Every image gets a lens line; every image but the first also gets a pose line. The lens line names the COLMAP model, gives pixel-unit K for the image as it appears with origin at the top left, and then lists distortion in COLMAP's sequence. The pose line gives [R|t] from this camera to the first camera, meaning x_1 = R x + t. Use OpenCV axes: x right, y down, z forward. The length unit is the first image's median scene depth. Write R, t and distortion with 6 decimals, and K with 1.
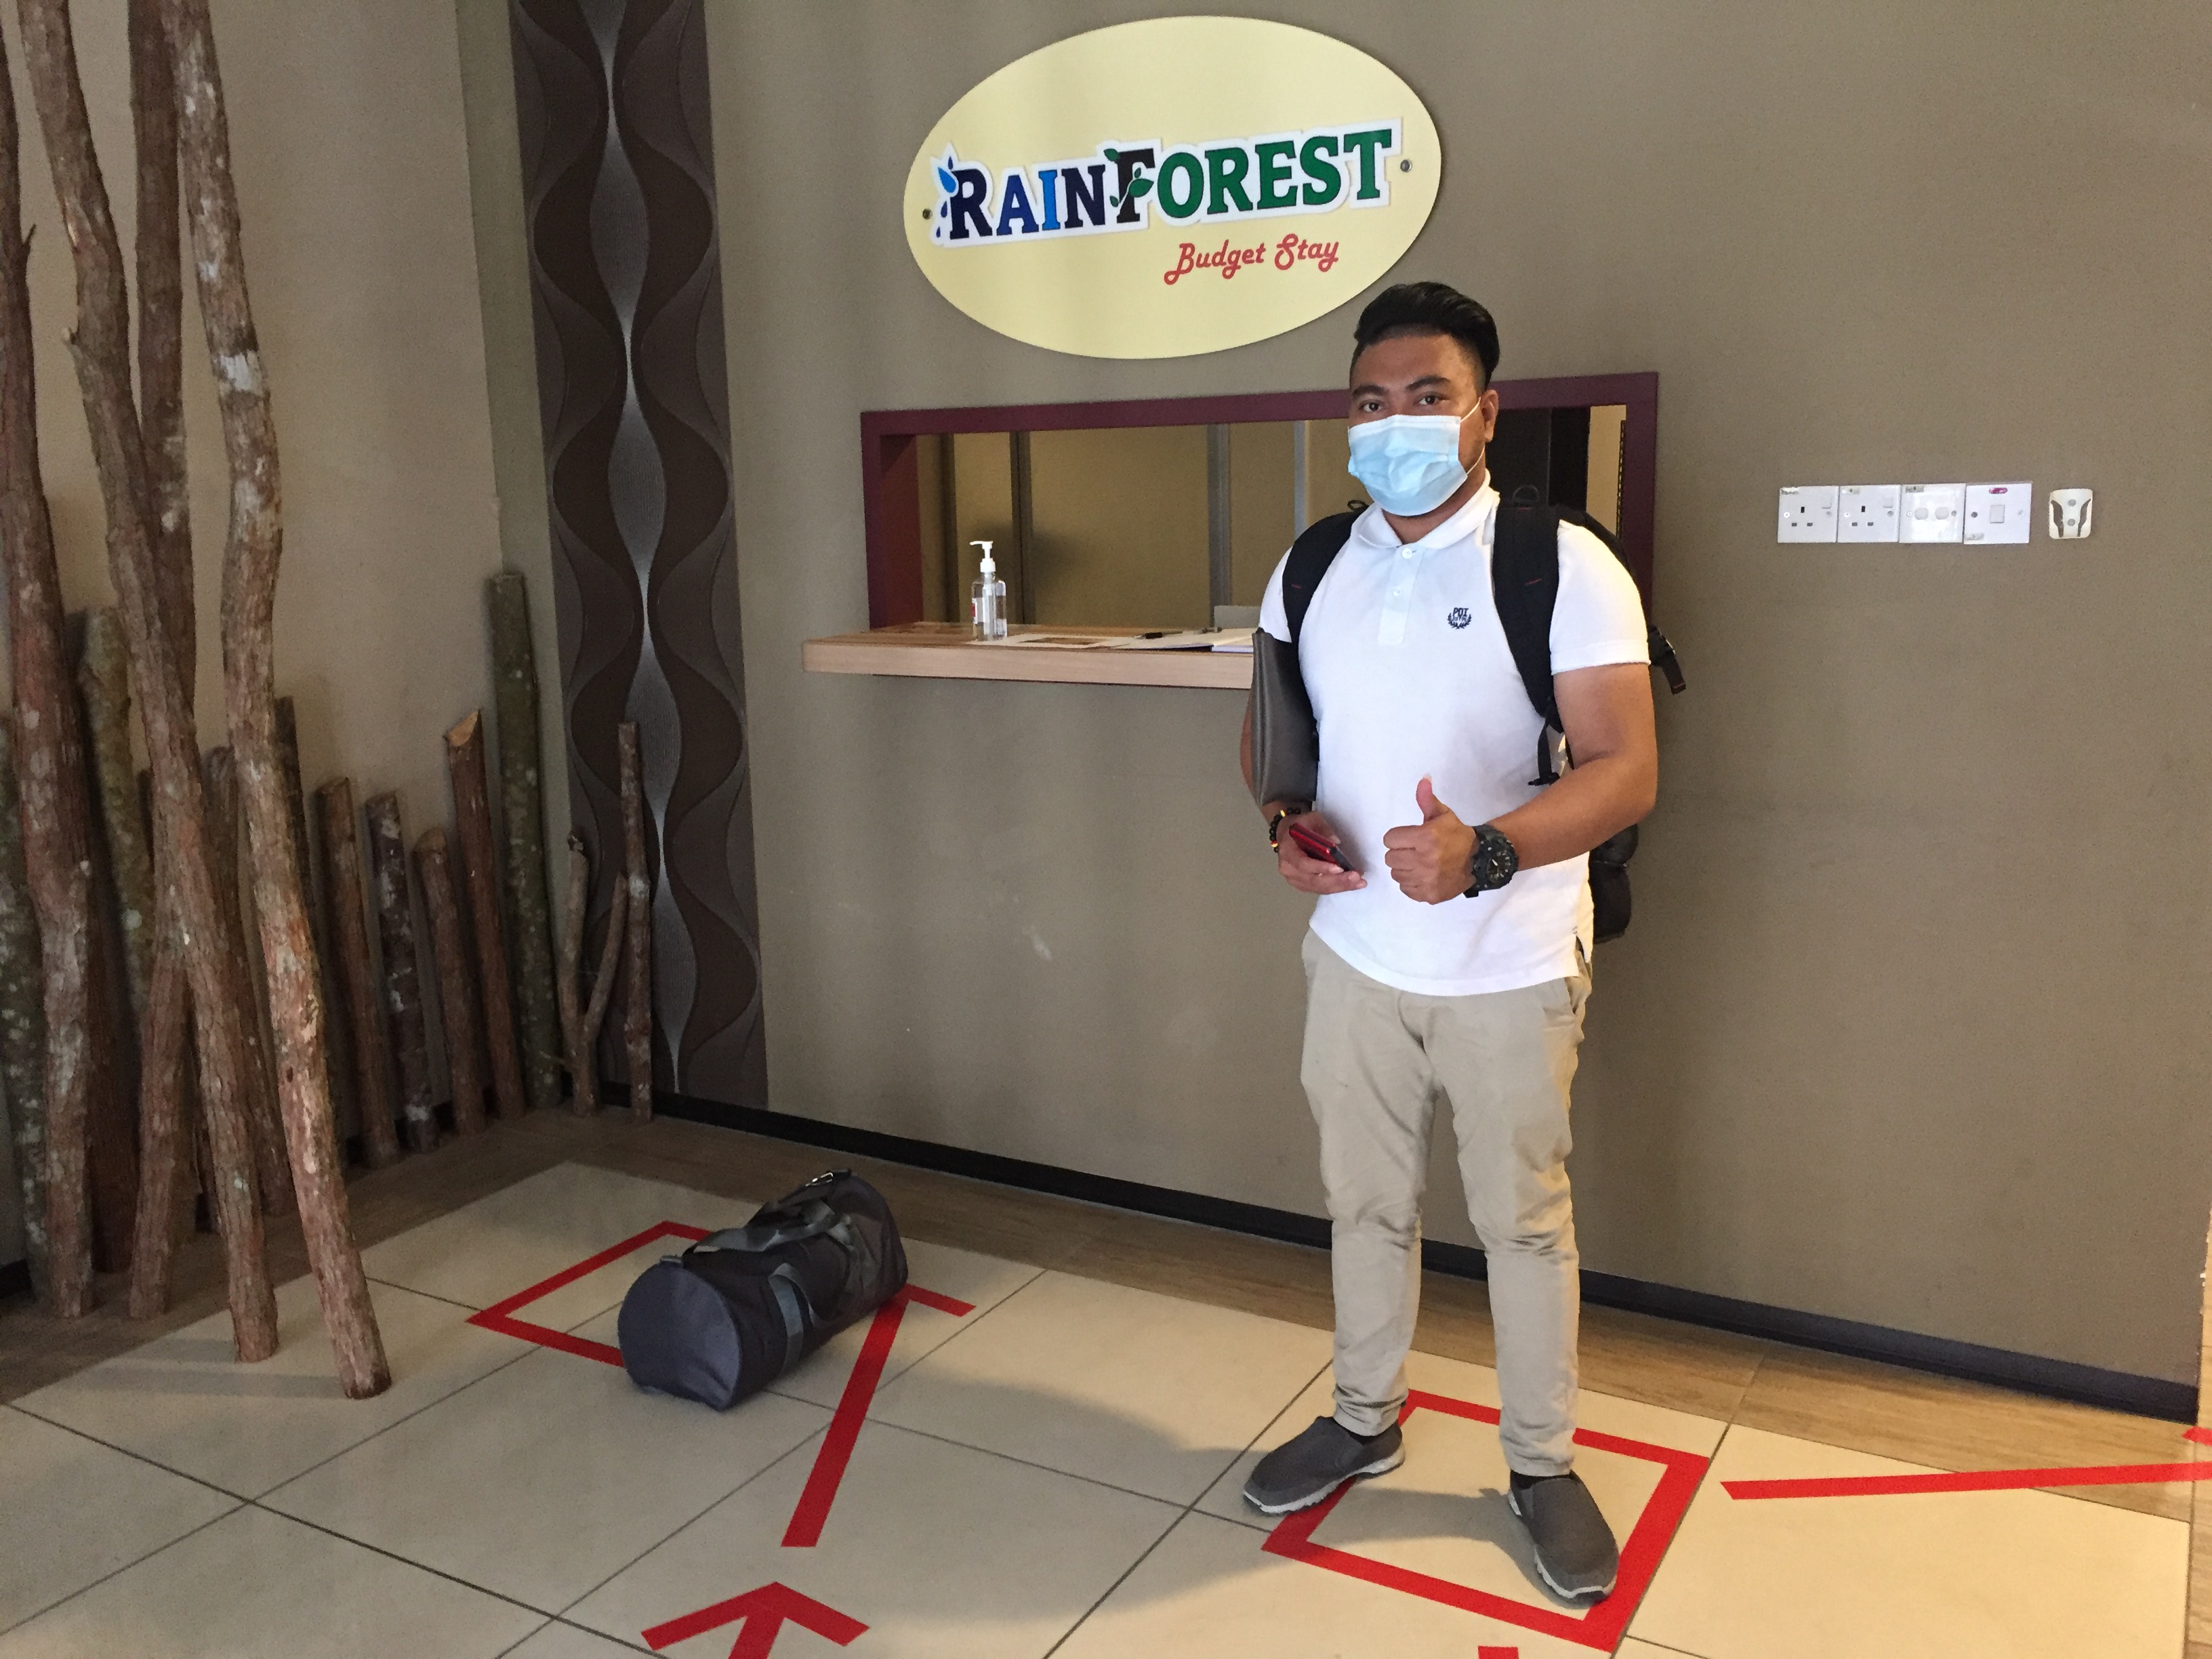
lens RADIAL K [[1918.4, 0, 1091.2], [0, 1918.4, 804.8], [0, 0, 1]] dist [0.086478, -0.115065]
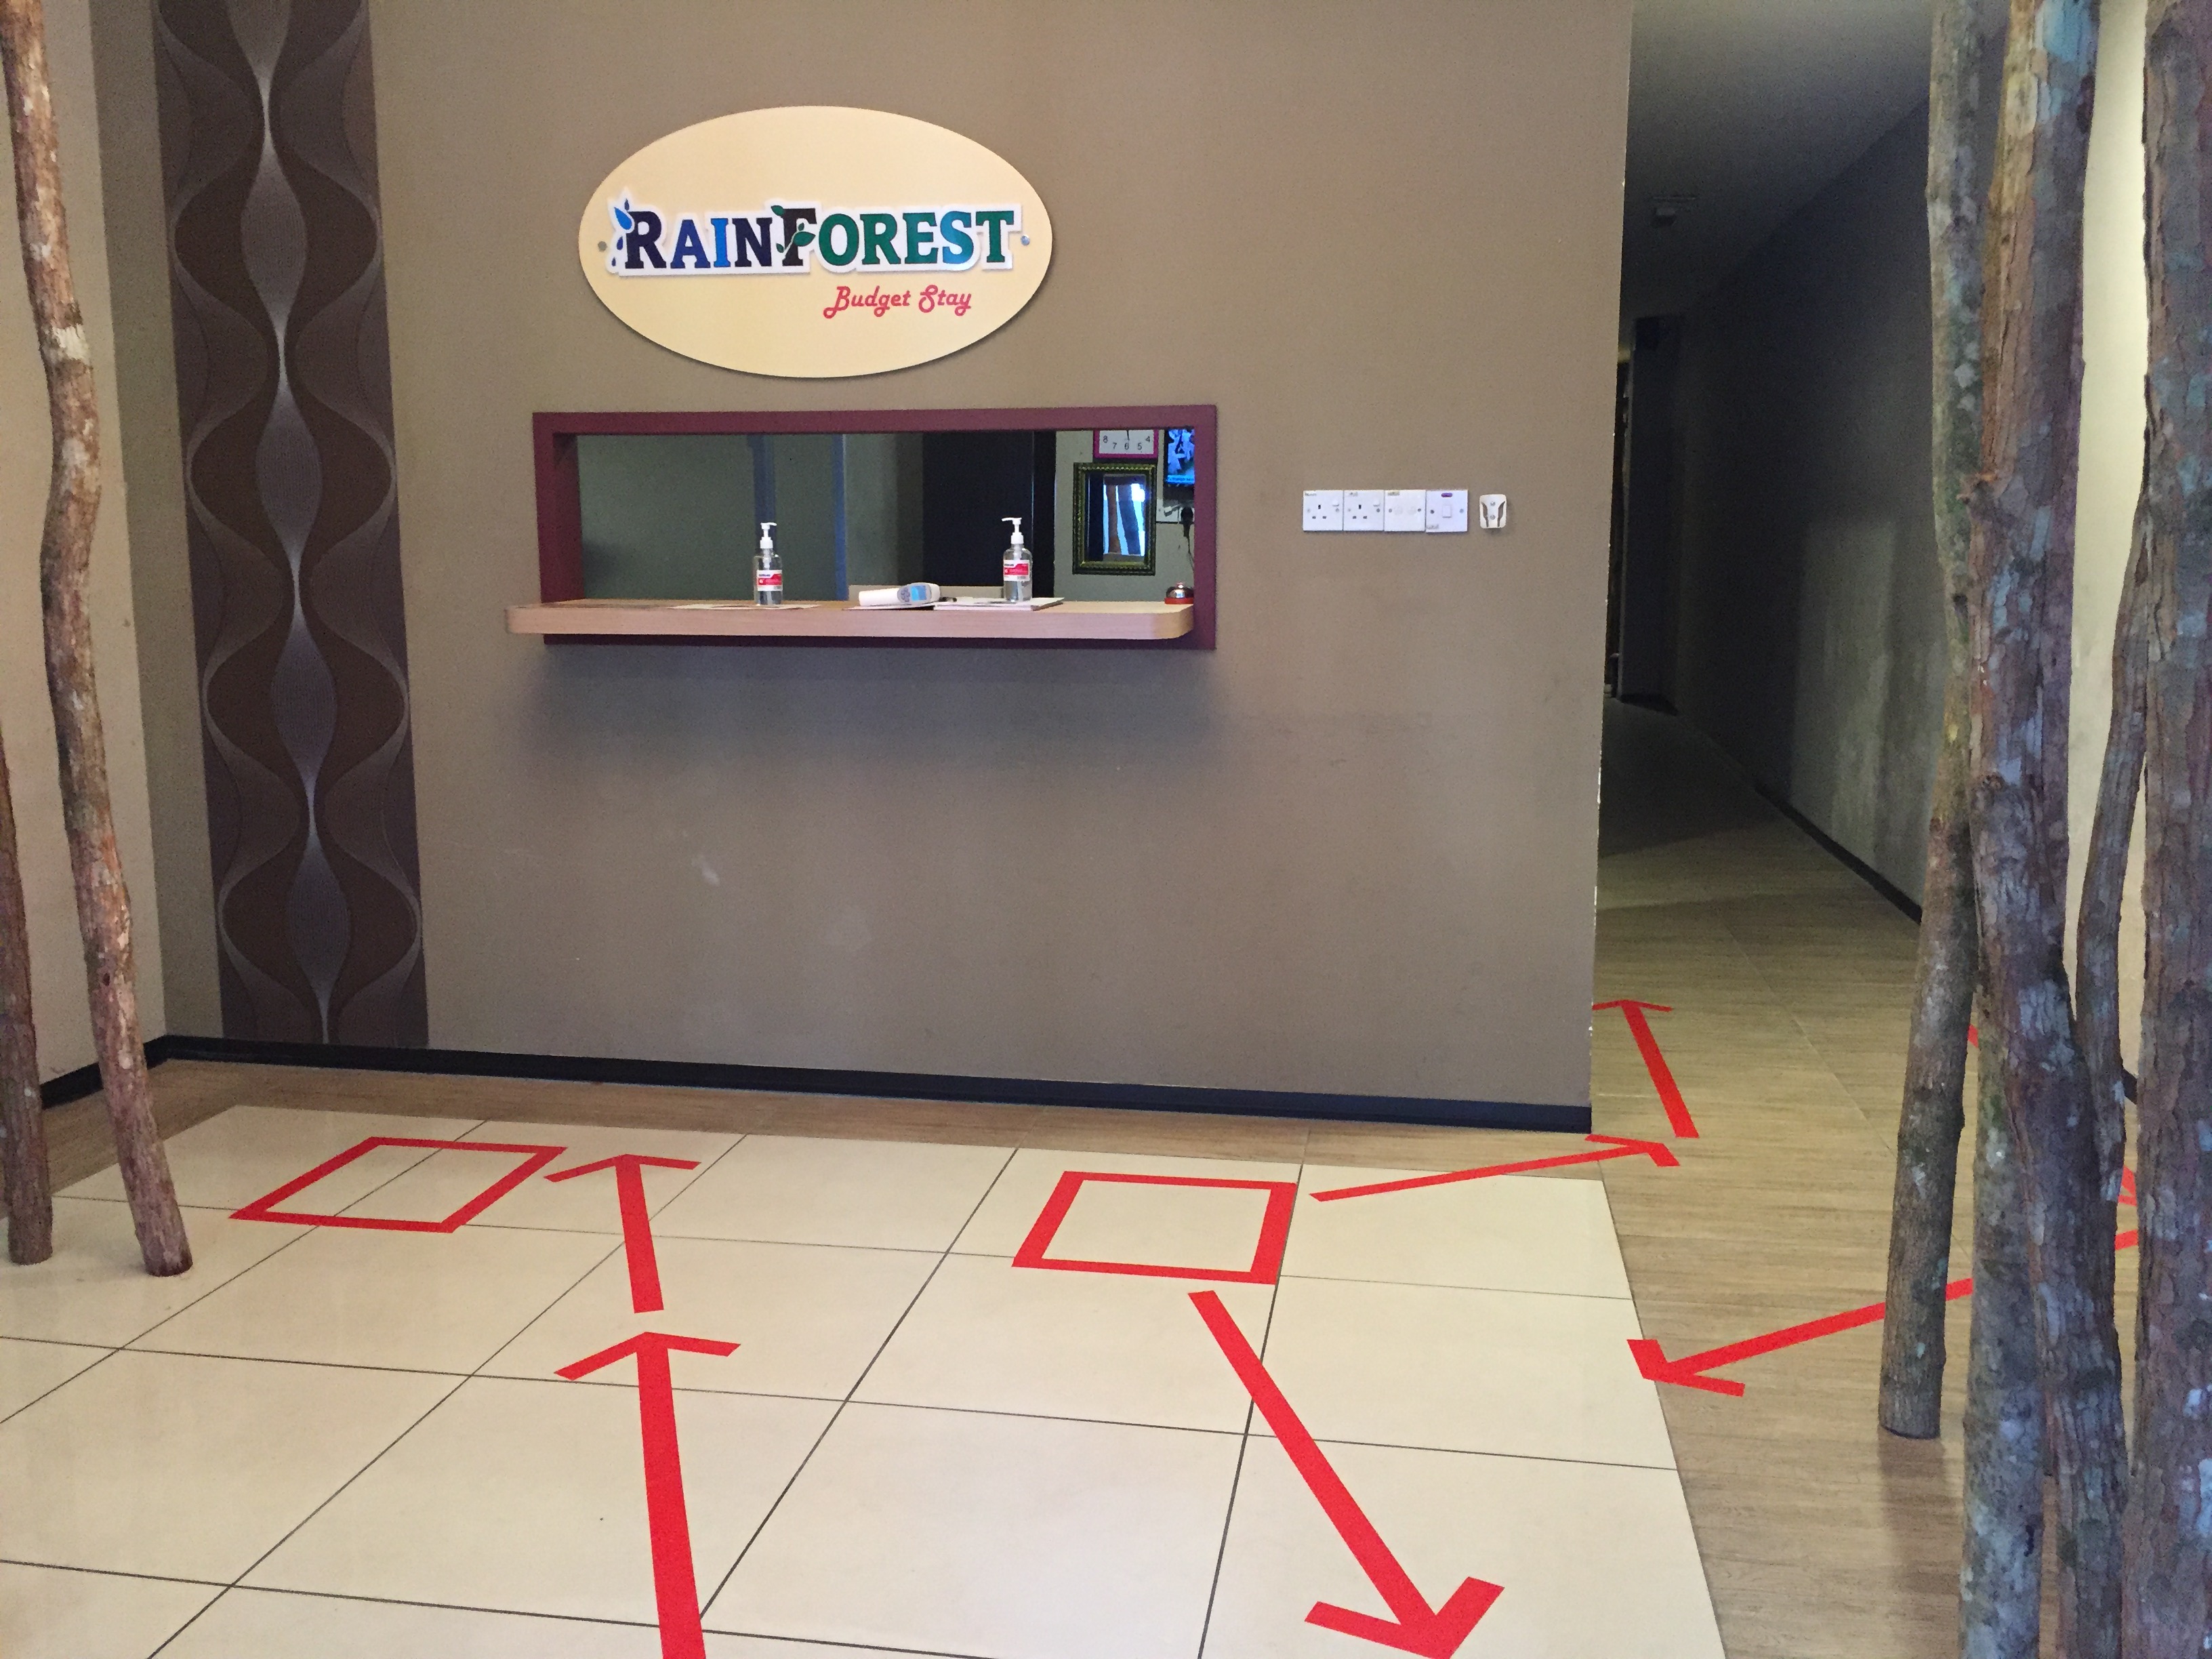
lens RADIAL K [[1918.4, 0, 1108.9], [0, 1918.4, 800.3], [0, 0, 1]] dist [0.086478, -0.115065]
pose [[0.936596, -0.027082, 0.349362, -0.235196], [0.039264, 0.998841, -0.027833, 0.081182], [-0.348203, 0.039786, 0.936574, -0.210813]]
